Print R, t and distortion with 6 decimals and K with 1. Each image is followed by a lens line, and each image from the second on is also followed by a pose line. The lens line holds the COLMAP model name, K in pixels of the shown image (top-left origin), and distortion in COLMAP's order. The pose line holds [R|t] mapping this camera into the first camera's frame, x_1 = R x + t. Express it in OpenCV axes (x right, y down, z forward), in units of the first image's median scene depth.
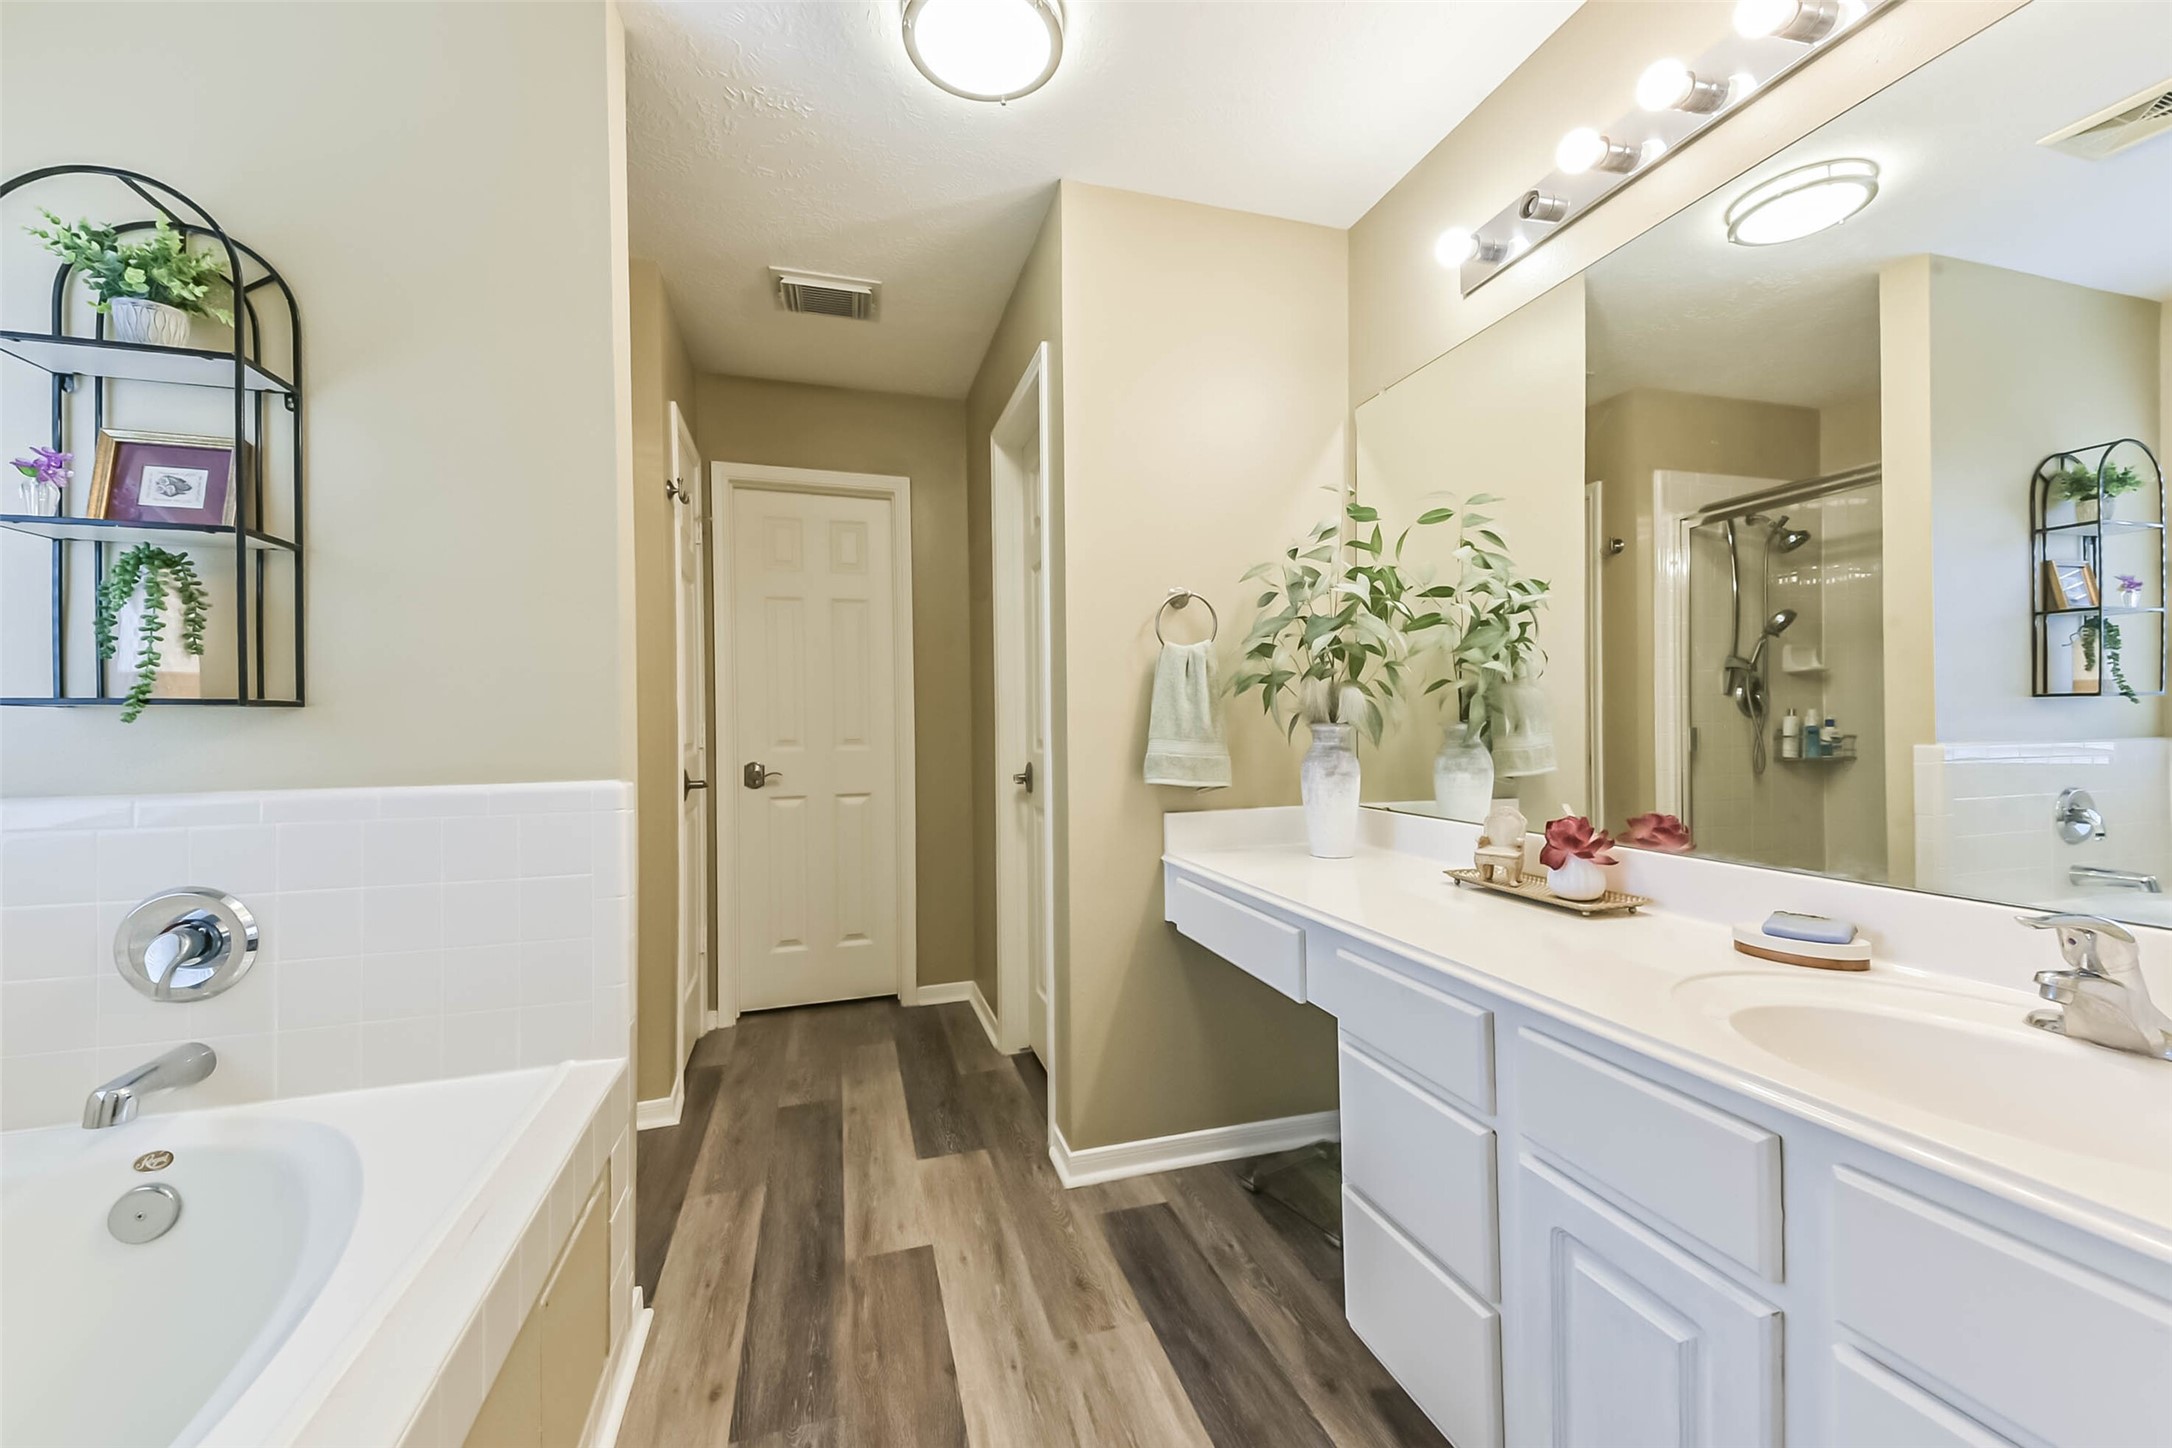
lens RADIAL K [[850.8, 0, 1087.5], [0, 850.8, 721.4], [0, 0, 1]] dist [0.030660, -0.001299]
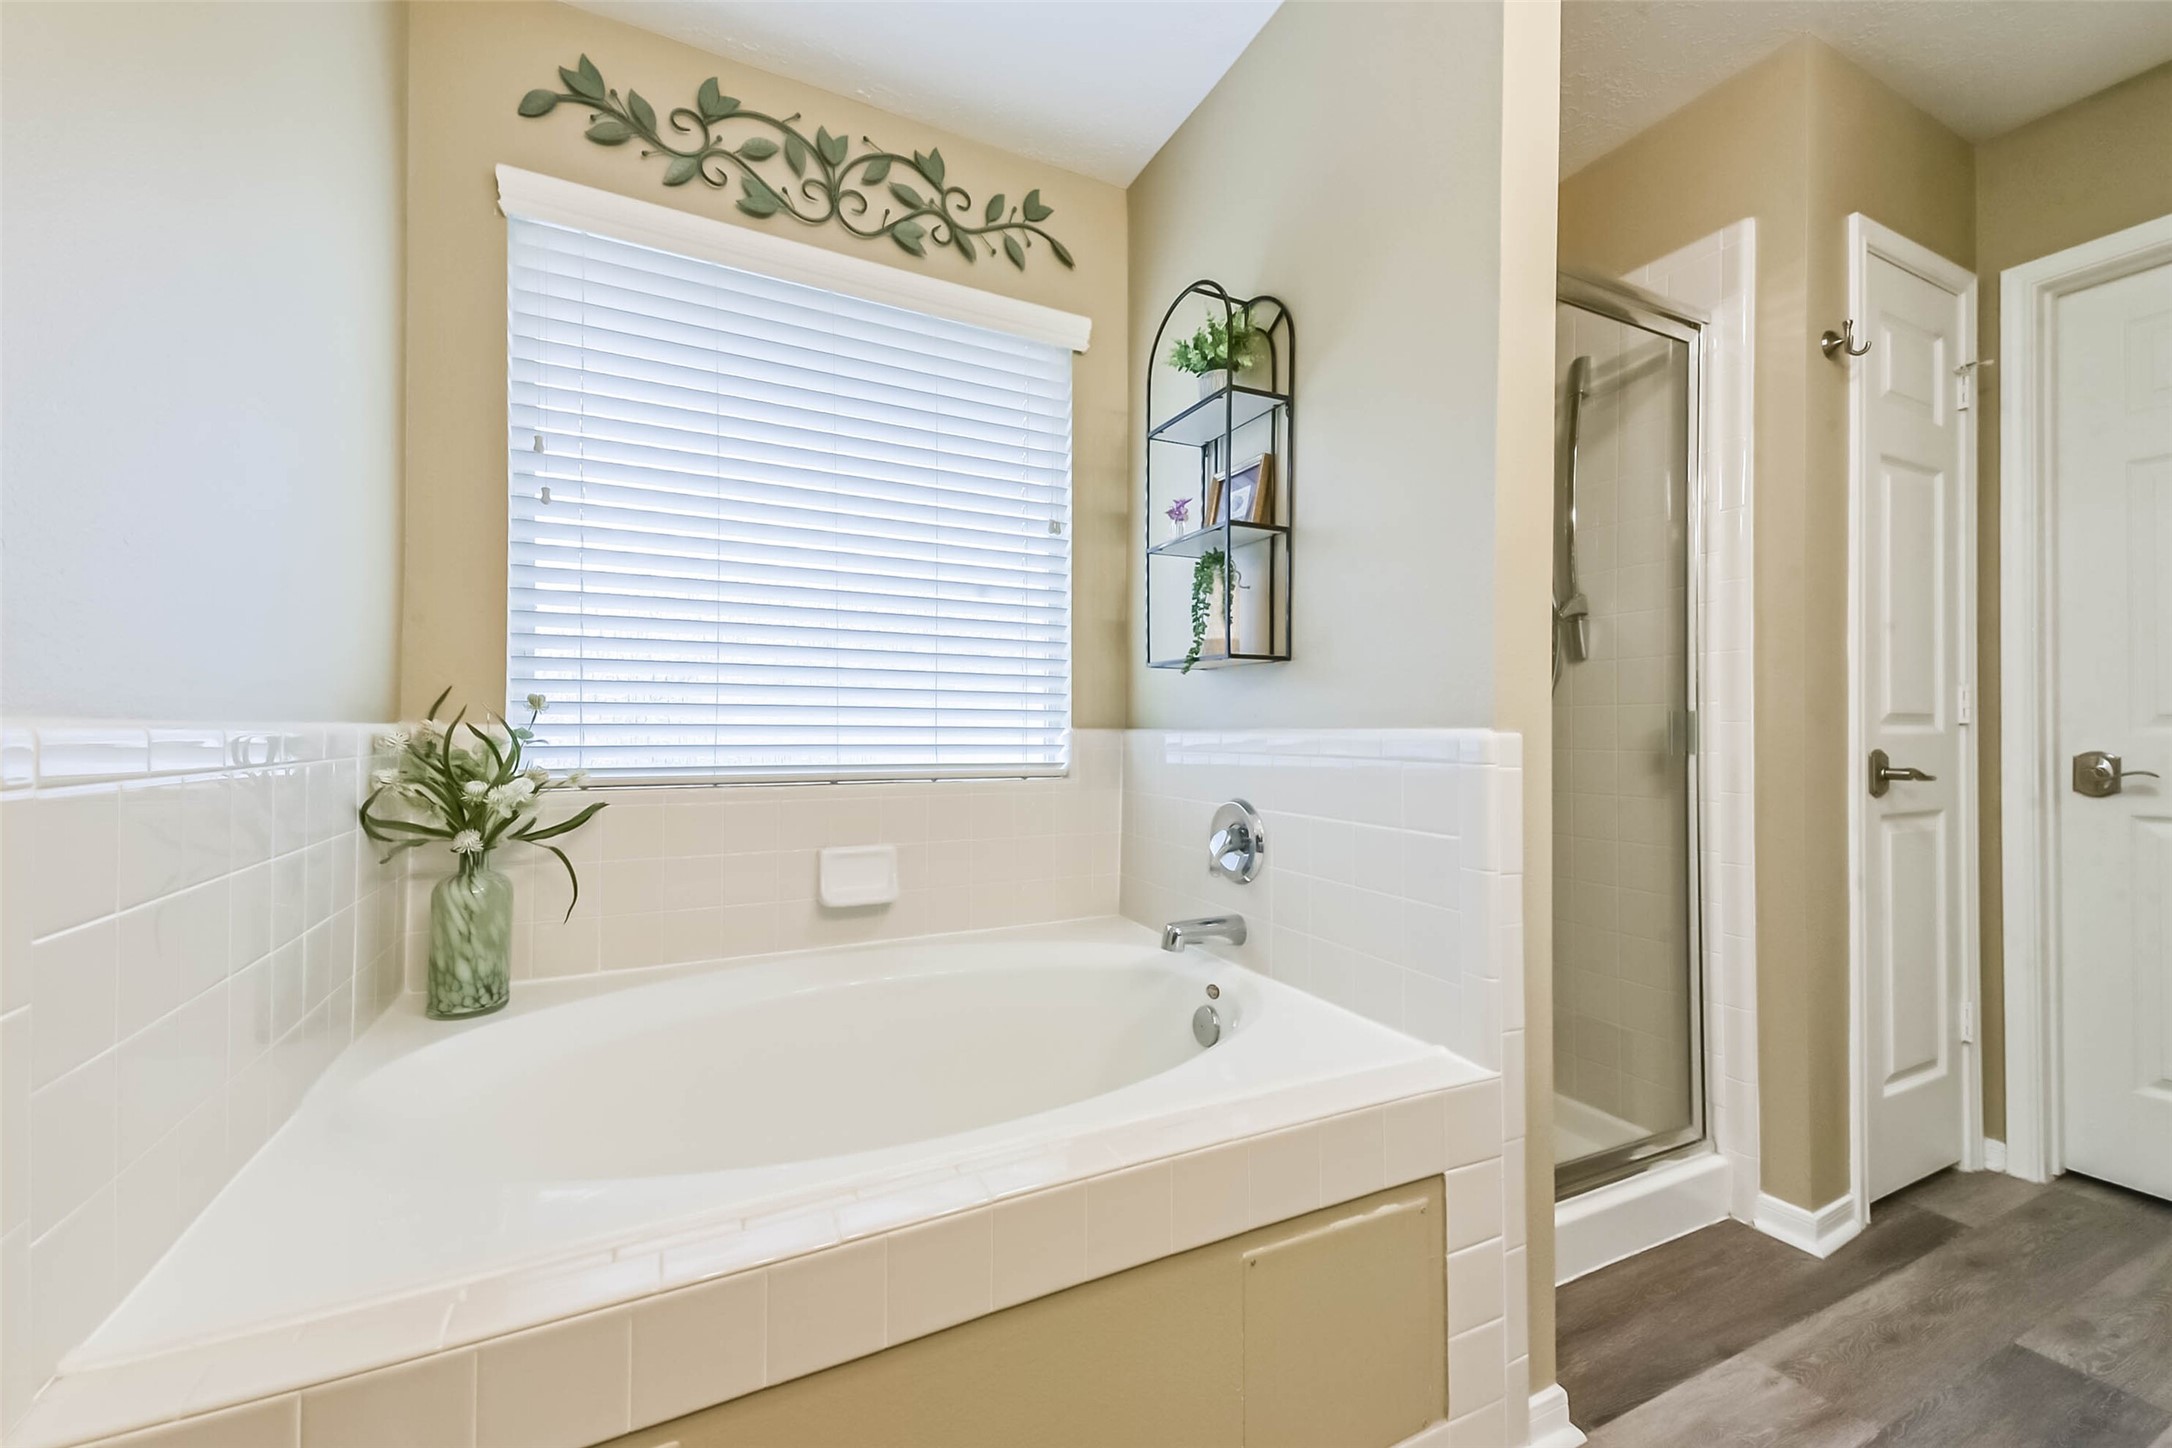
lens RADIAL K [[850.8, 0, 1079.9], [0, 850.8, 720.4], [0, 0, 1]] dist [0.030660, -0.001299]
pose [[0.168900, 0.000493, -0.985633, 0.160622], [-0.001878, 0.999998, 0.000178, 0.050453], [0.985631, 0.001821, 0.168901, 0.395754]]
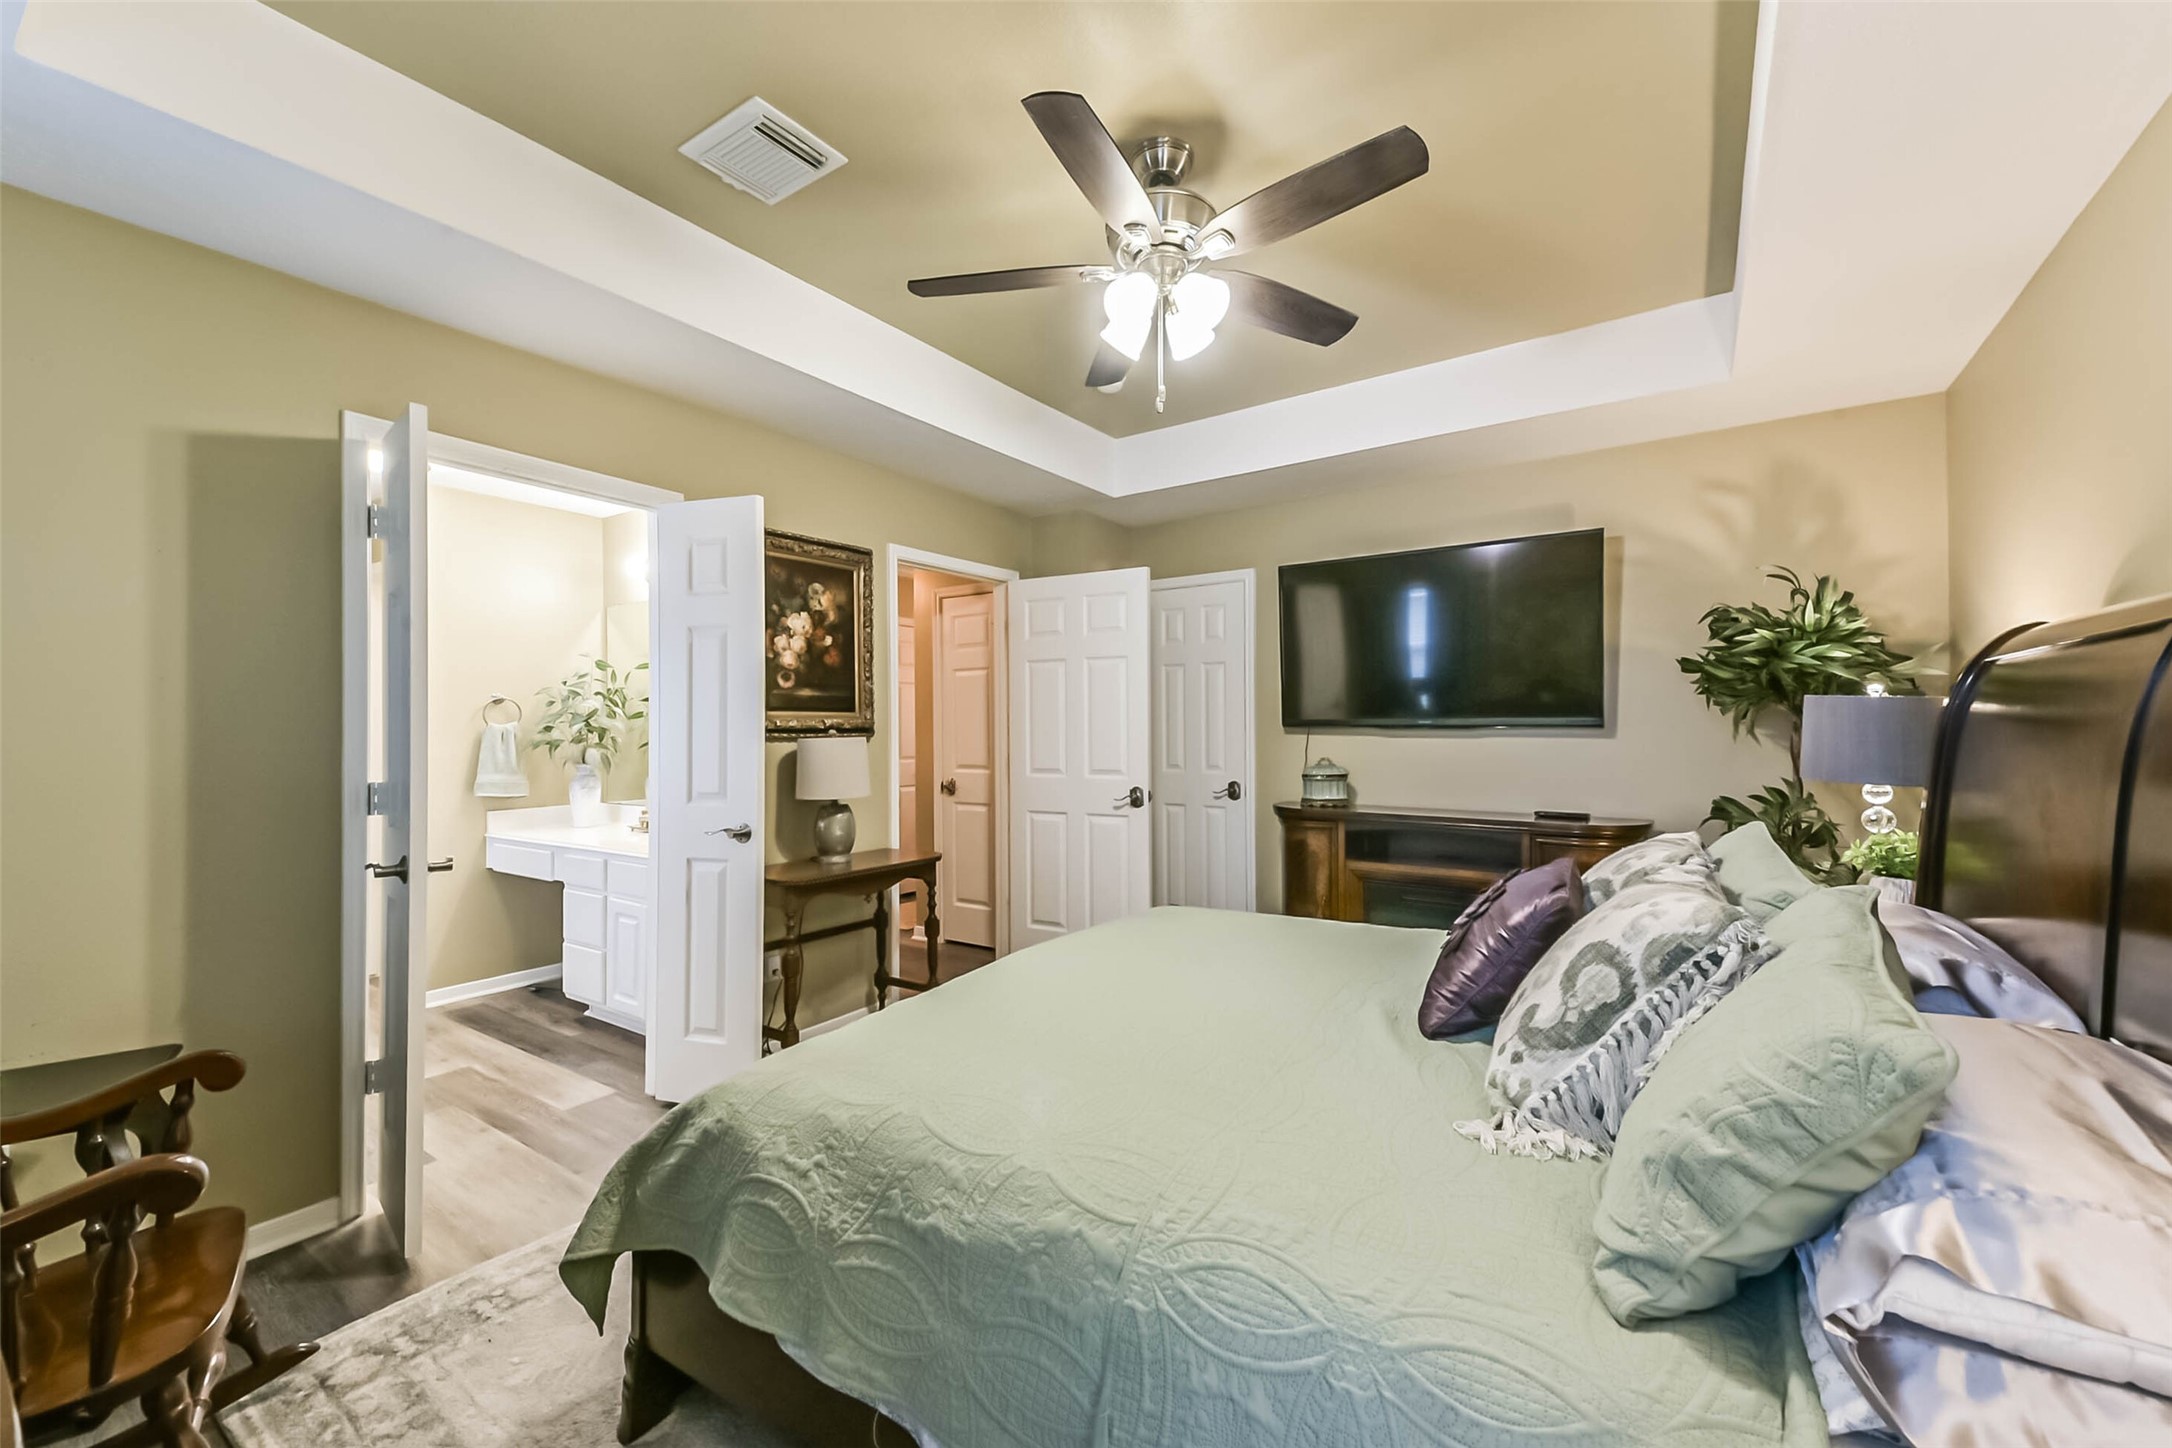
lens RADIAL K [[850.8, 0, 1087.7], [0, 850.8, 723.2], [0, 0, 1]] dist [0.030660, -0.001299]
pose [[0.775277, 0.013060, 0.631486, -0.093831], [-0.006662, 0.999900, -0.012499, -0.077640], [-0.631586, 0.005483, 0.775287, -1.407486]]
